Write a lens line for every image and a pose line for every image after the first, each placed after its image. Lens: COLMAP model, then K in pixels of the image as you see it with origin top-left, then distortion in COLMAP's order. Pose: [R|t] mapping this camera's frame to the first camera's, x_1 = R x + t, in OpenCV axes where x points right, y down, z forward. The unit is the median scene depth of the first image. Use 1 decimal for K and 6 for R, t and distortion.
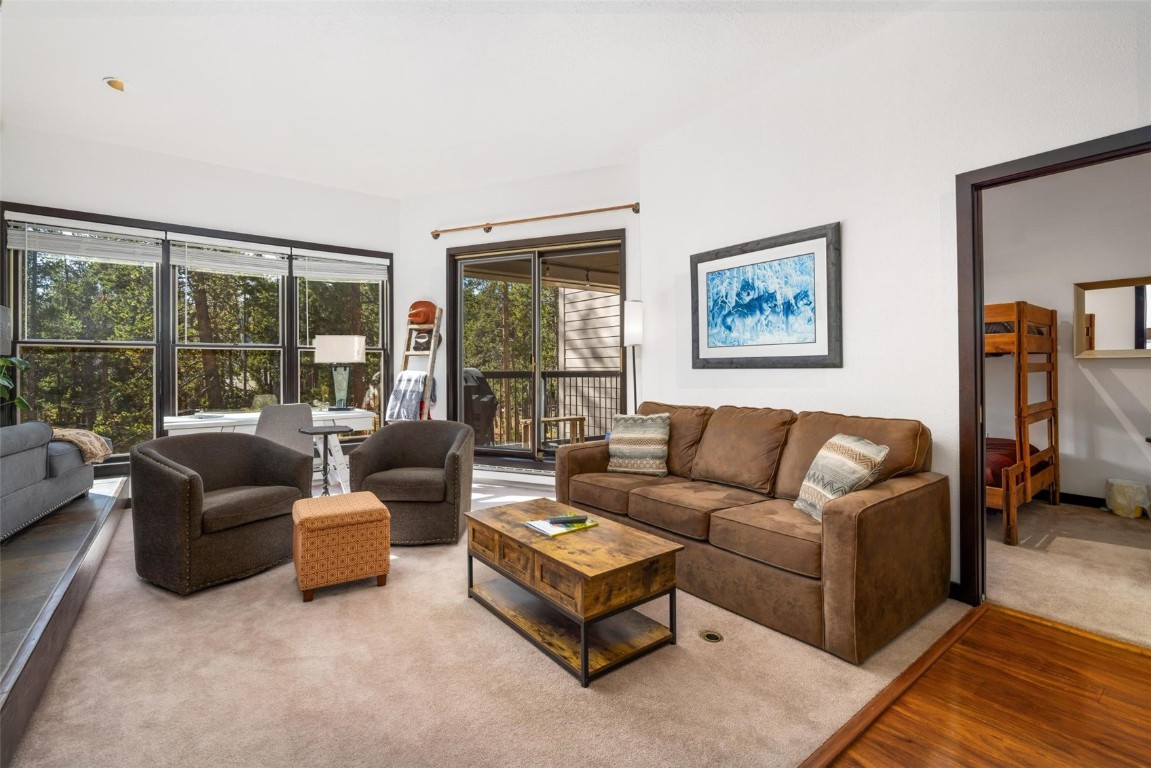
lens RADIAL K [[518.4, 0, 584.9], [0, 518.4, 366.0], [0, 0, 1]] dist [-0.000969, -0.000156]
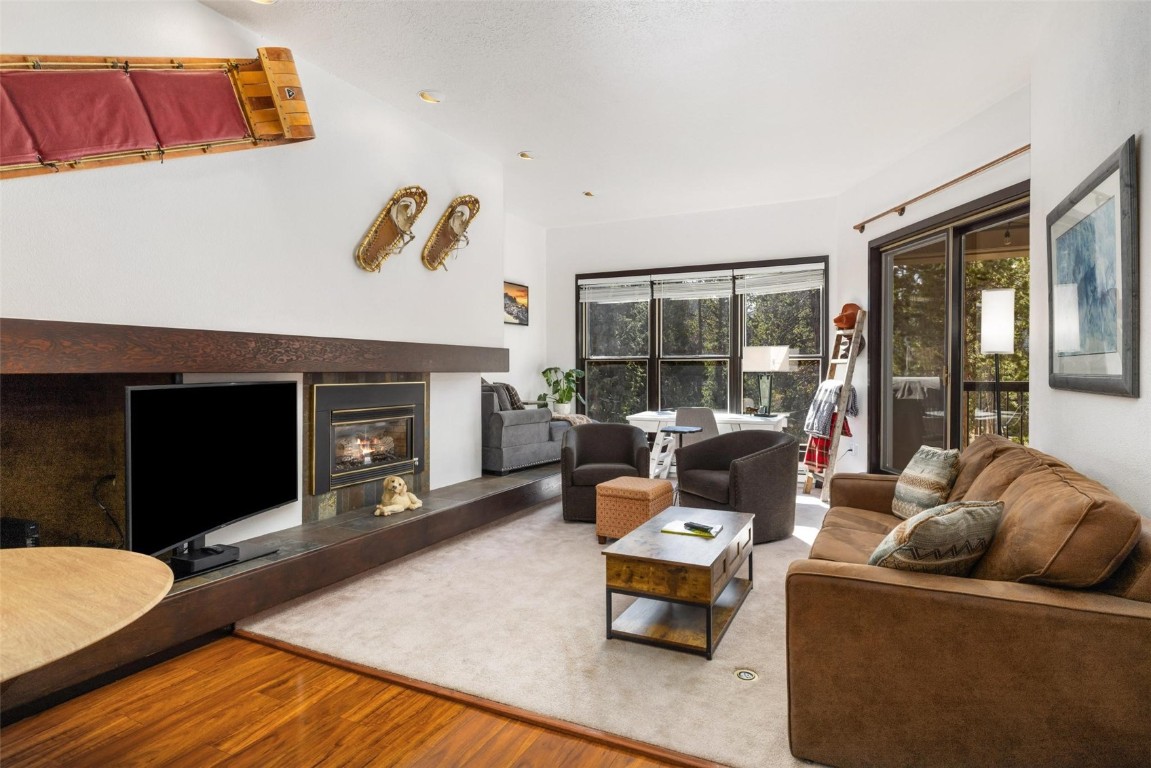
lens RADIAL K [[625.4, 0, 575.9], [0, 625.4, 378.5], [0, 0, 1]] dist [-0.005051, -0.000142]
pose [[0.427068, 0.016798, -0.904063, 0.515594], [0.005086, 0.999767, 0.020979, -0.021283], [0.904205, -0.013557, 0.426883, 0.105299]]
